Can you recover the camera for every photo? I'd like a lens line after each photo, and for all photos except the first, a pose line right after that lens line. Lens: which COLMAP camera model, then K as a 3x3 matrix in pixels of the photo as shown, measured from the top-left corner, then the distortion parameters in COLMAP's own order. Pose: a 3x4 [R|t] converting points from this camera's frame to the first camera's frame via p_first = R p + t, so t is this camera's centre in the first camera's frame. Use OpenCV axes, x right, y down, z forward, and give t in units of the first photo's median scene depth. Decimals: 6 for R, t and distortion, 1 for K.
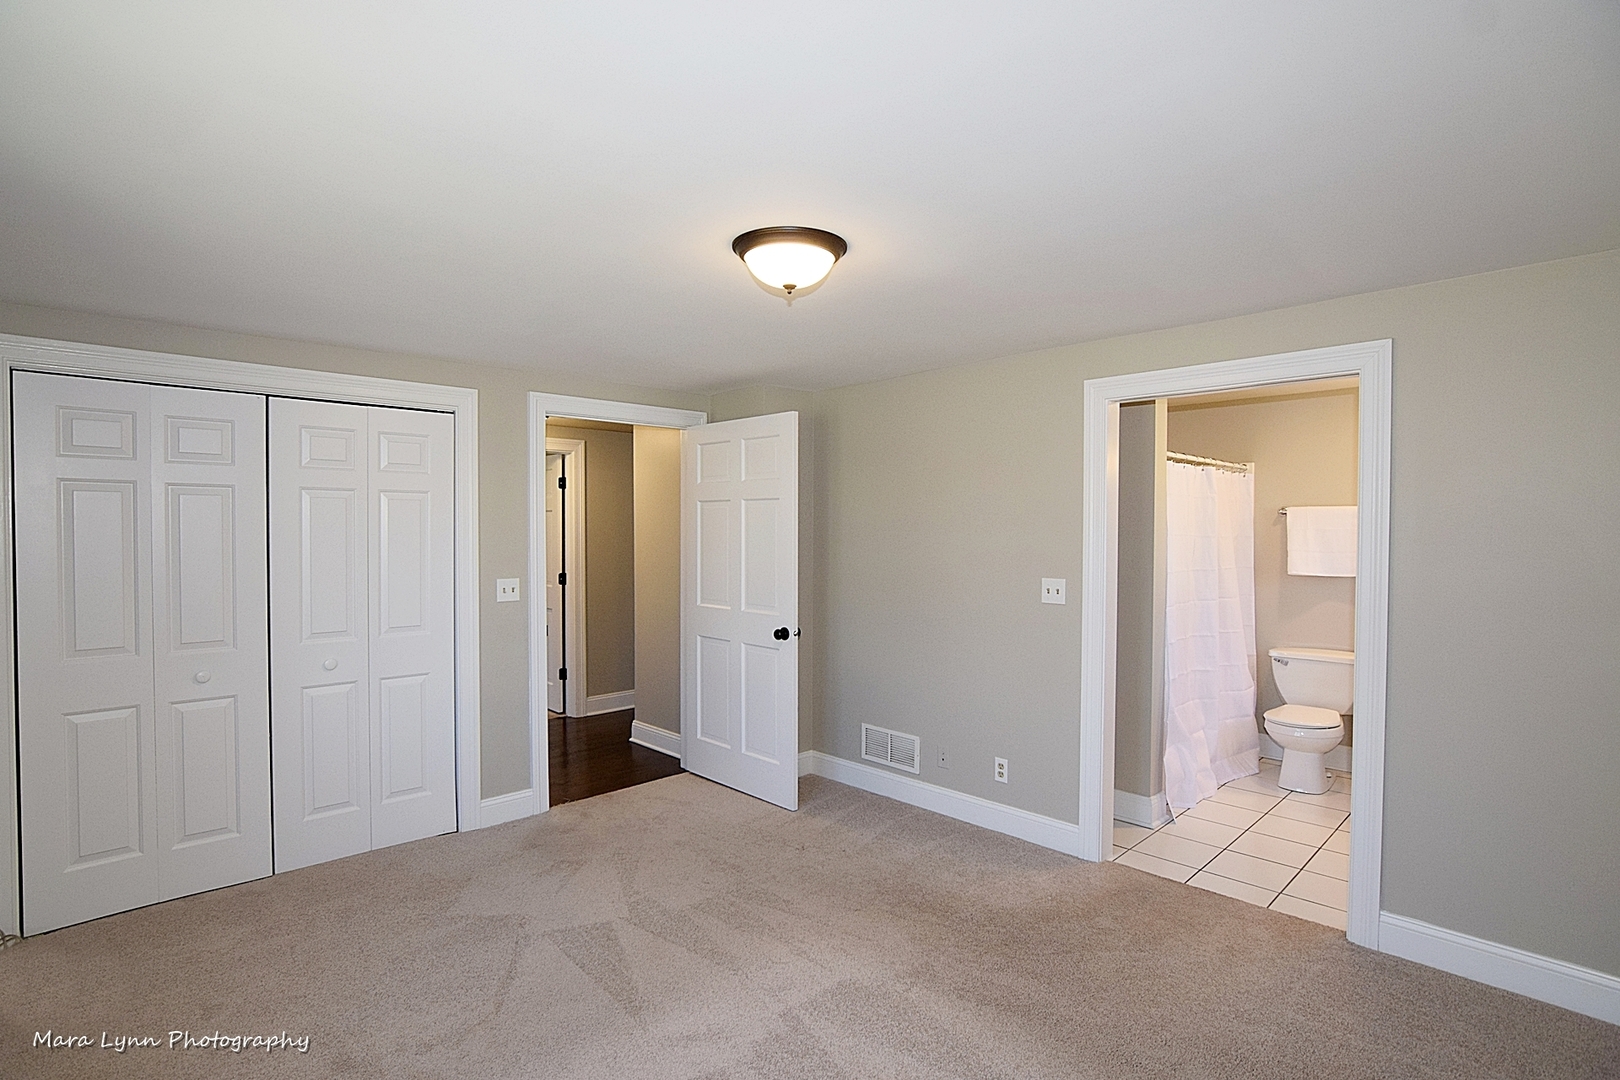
lens RADIAL K [[796.4, 0, 807.0], [0, 796.4, 552.5], [0, 0, 1]] dist [-0.029591, 0.009324]
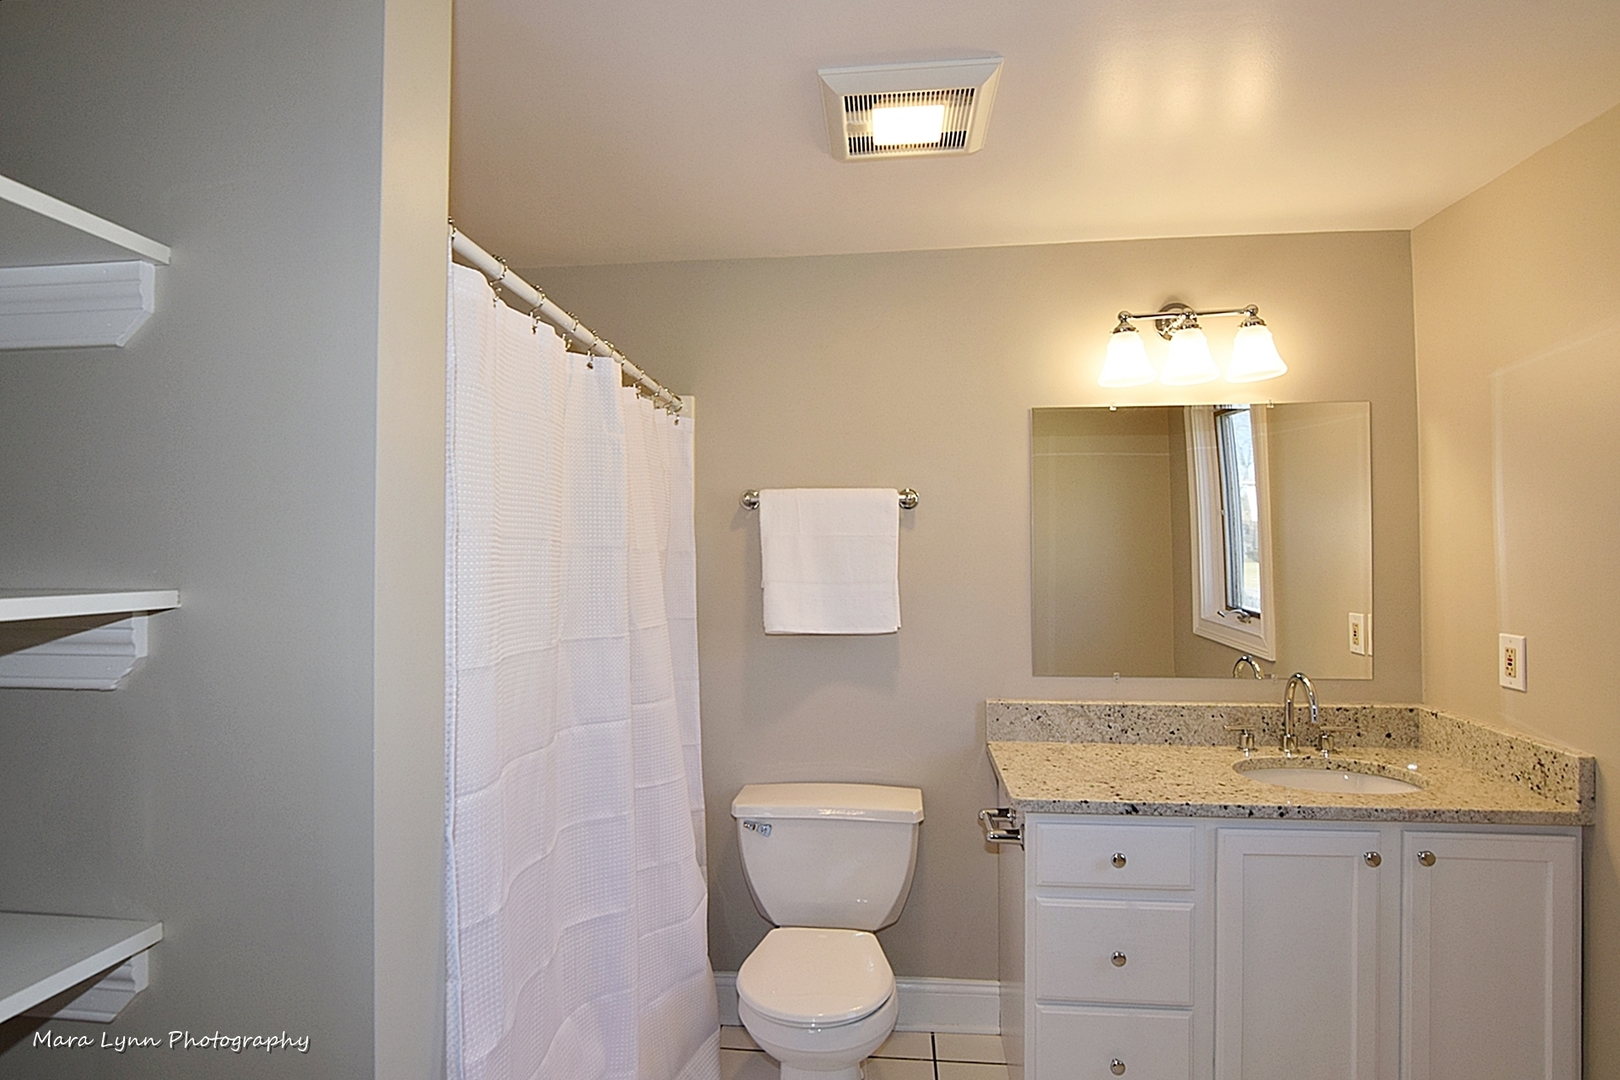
lens RADIAL K [[796.4, 0, 811.3], [0, 796.4, 543.6], [0, 0, 1]] dist [-0.029591, 0.009324]
pose [[0.753115, 0.007302, 0.657848, 0.321689], [0.014522, 0.999510, -0.027719, -0.011335], [-0.657728, 0.030429, 0.752640, 0.629220]]
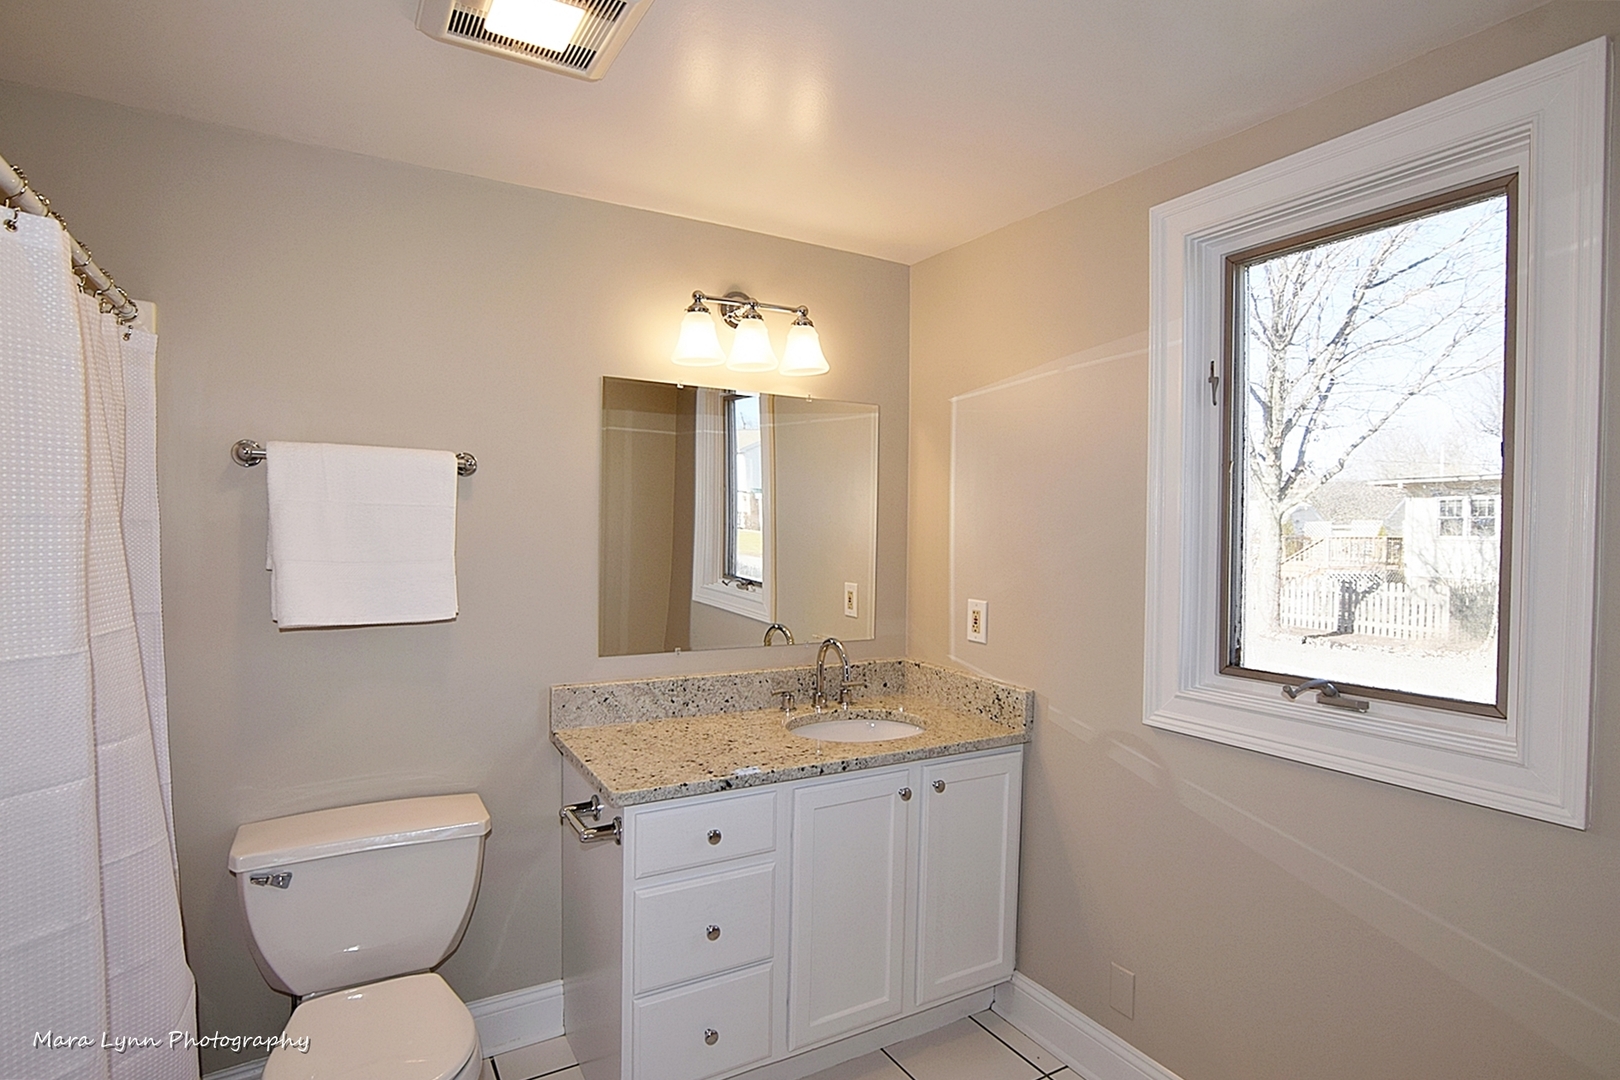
lens RADIAL K [[796.4, 0, 803.3], [0, 796.4, 544.8], [0, 0, 1]] dist [-0.029591, 0.009324]
pose [[0.247176, -0.016345, 0.968833, 0.322607], [0.000244, 0.999859, 0.016806, -0.015940], [-0.968971, -0.003918, 0.247145, 0.682171]]
